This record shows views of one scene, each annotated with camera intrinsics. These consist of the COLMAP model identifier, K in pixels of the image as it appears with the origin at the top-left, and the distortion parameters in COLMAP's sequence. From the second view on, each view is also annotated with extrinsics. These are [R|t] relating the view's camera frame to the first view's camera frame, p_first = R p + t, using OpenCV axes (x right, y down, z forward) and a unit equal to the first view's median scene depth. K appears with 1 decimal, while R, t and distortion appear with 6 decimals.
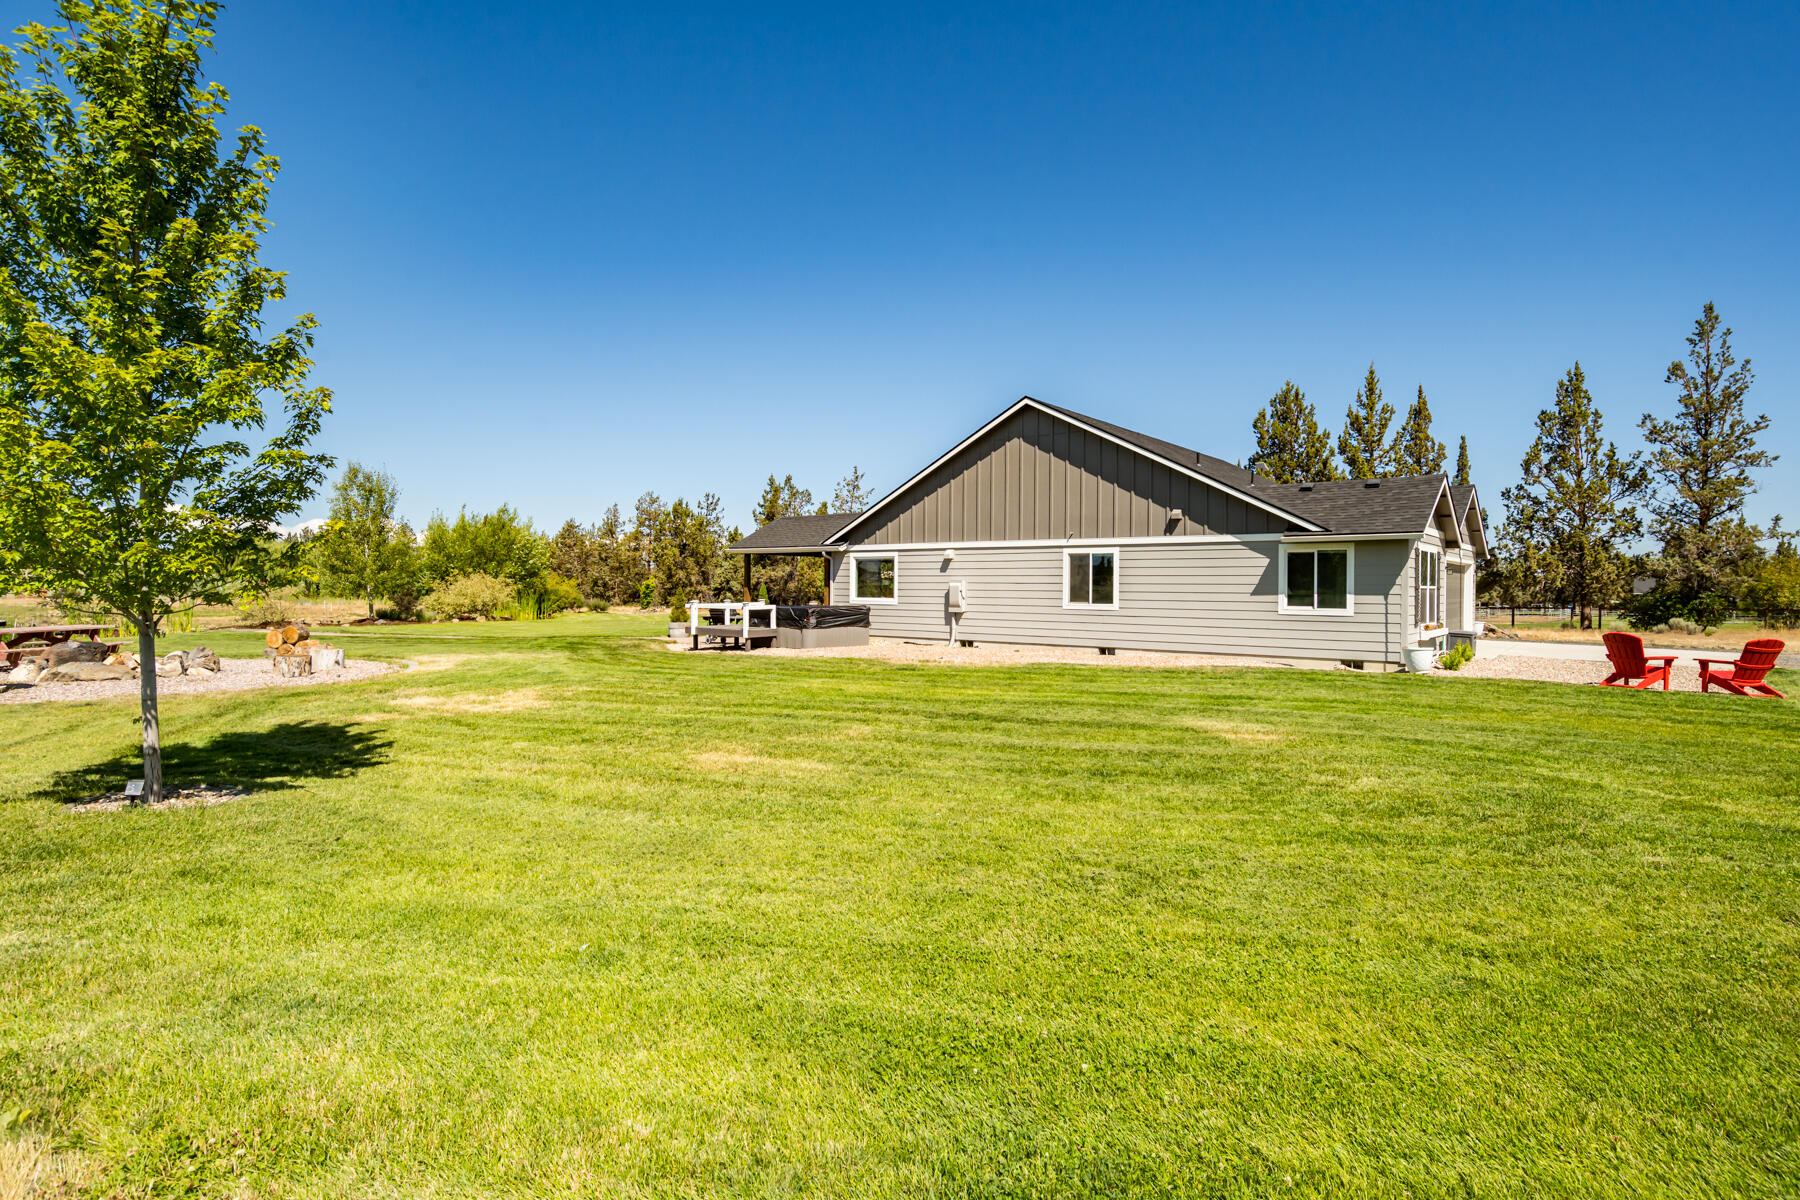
lens RADIAL K [[929.9, 0, 907.2], [0, 929.9, 594.7], [0, 0, 1]] dist [-0.004738, -0.000506]
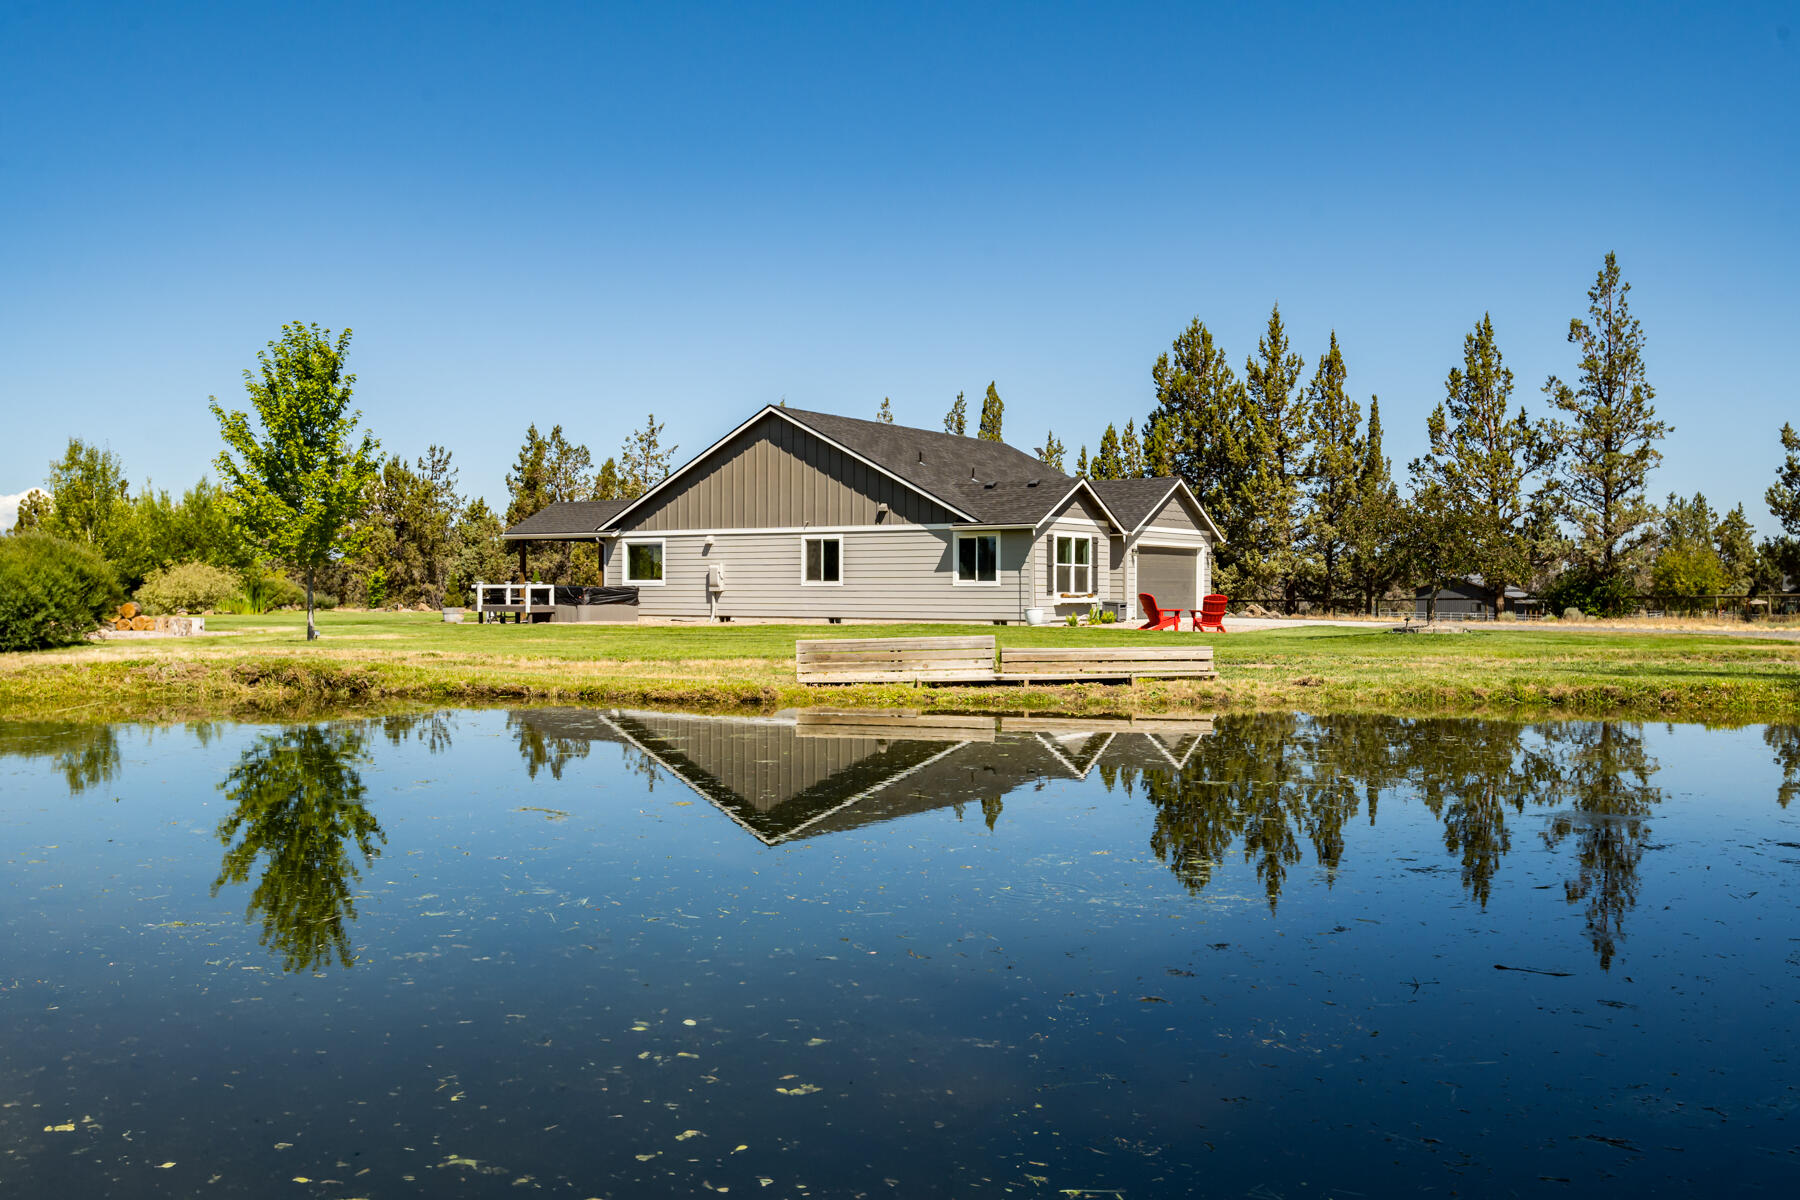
lens RADIAL K [[1713.1, 0, 893.0], [0, 1713.1, 601.7], [0, 0, 1]] dist [-0.003150, 0.000000]
pose [[0.997531, -0.004700, 0.070067, 0.105356], [0.005010, 0.999978, -0.004258, 0.035824], [-0.070046, 0.004599, 0.997533, -0.939966]]
